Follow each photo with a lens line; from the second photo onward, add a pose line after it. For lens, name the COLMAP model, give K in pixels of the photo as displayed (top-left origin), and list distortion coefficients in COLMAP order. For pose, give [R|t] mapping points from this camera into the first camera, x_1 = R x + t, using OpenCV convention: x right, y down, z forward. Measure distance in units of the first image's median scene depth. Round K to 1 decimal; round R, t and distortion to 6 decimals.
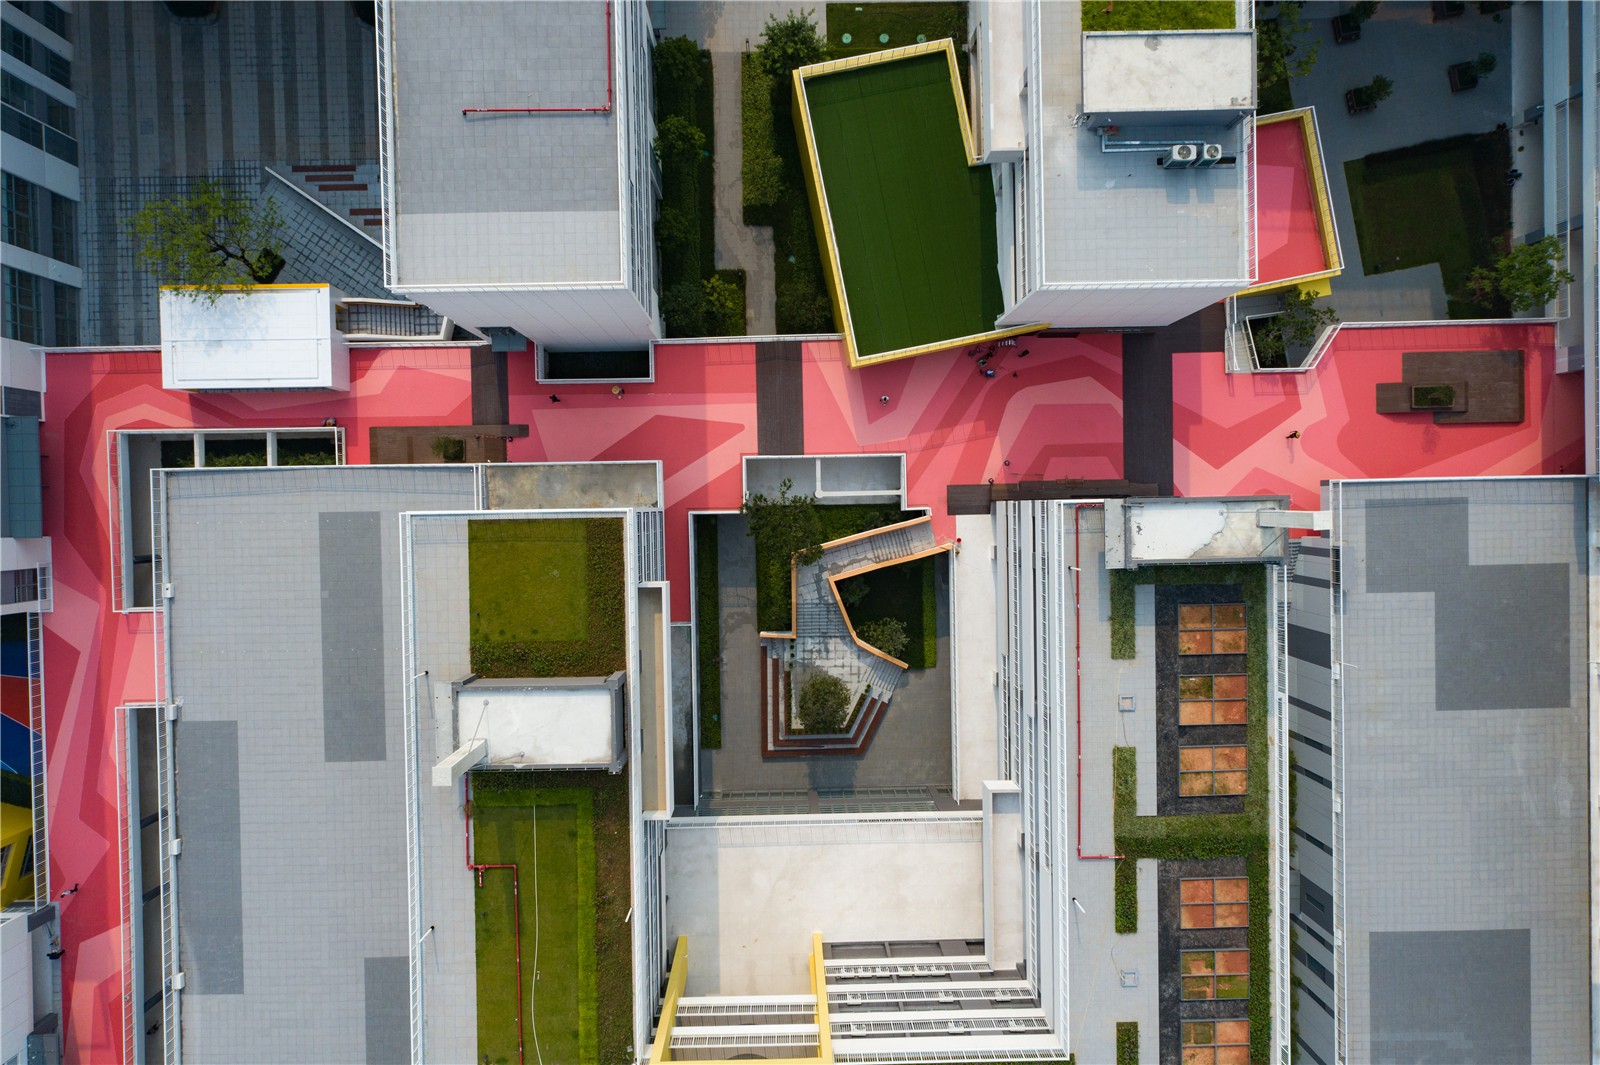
lens RADIAL K [[1136.7, 0, 800.0], [0, 1136.7, 532.5], [0, 0, 1]] dist [0.003738, 0.000996]
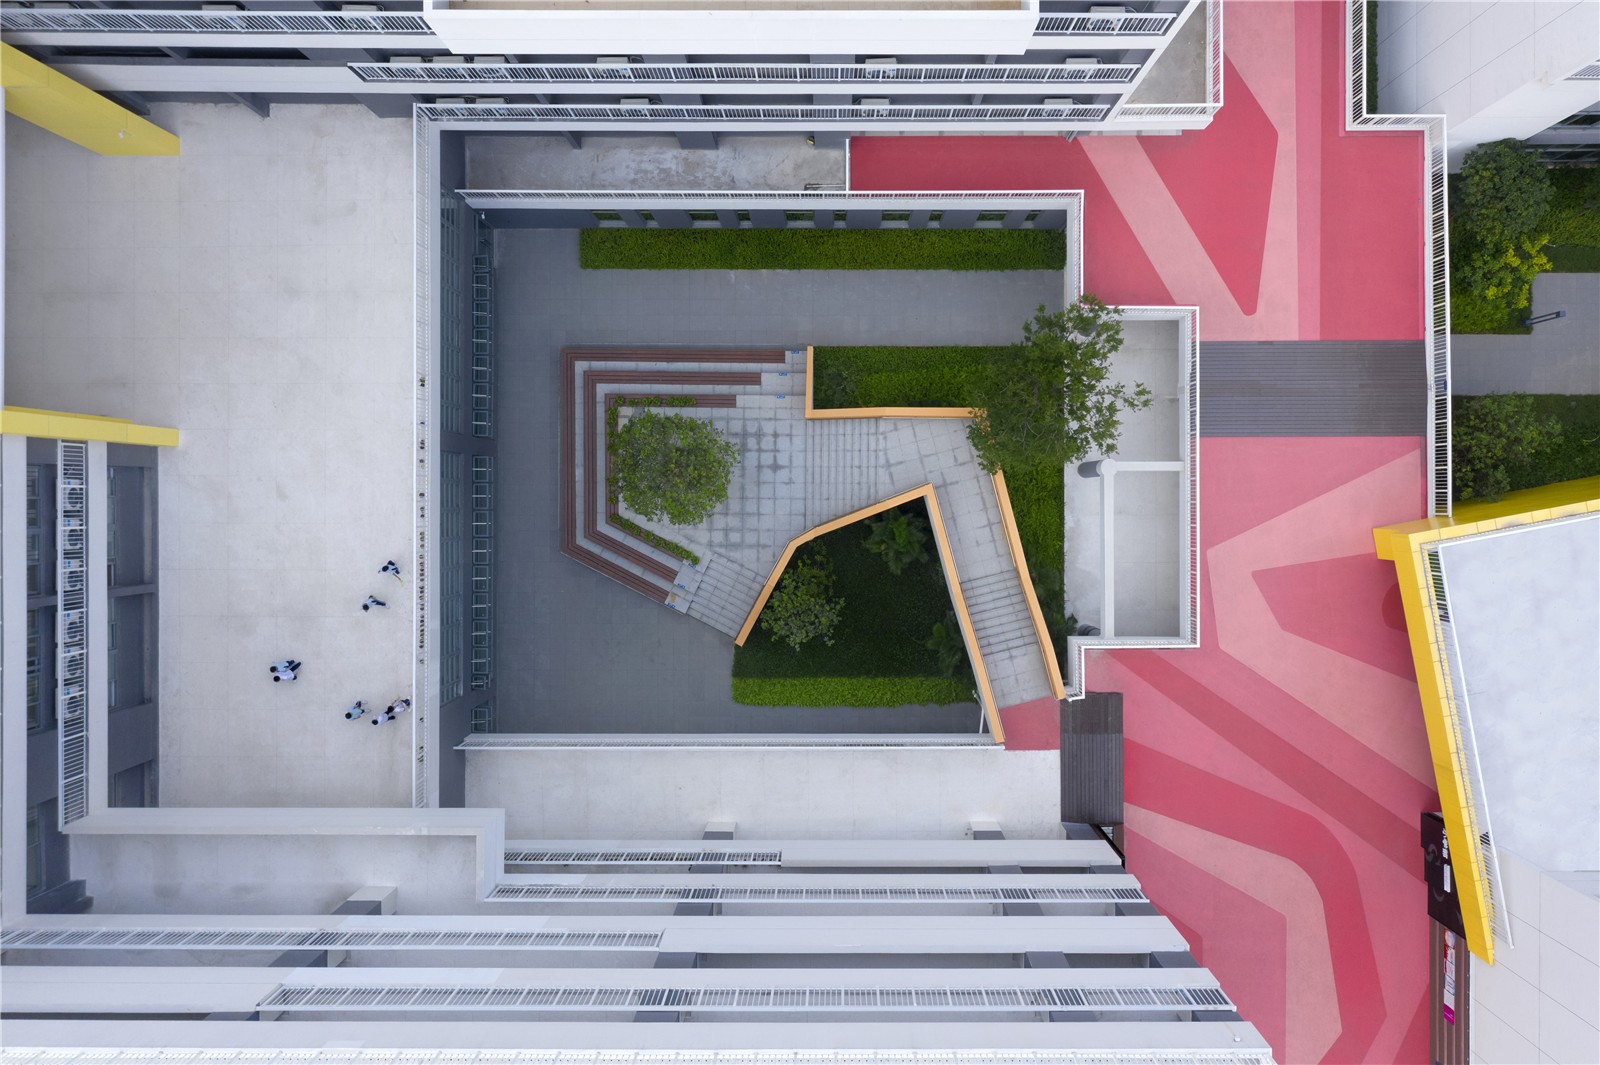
lens RADIAL K [[1274.6, 0, 800.0], [0, 1274.6, 532.5], [0, 0, 1]] dist [0.074480, 0.000719]
pose [[-0.021769, 0.999763, -0.000216, 0.047043], [-0.999568, -0.021769, -0.019737, 0.107887], [-0.019738, -0.000214, 0.999805, 0.462493]]
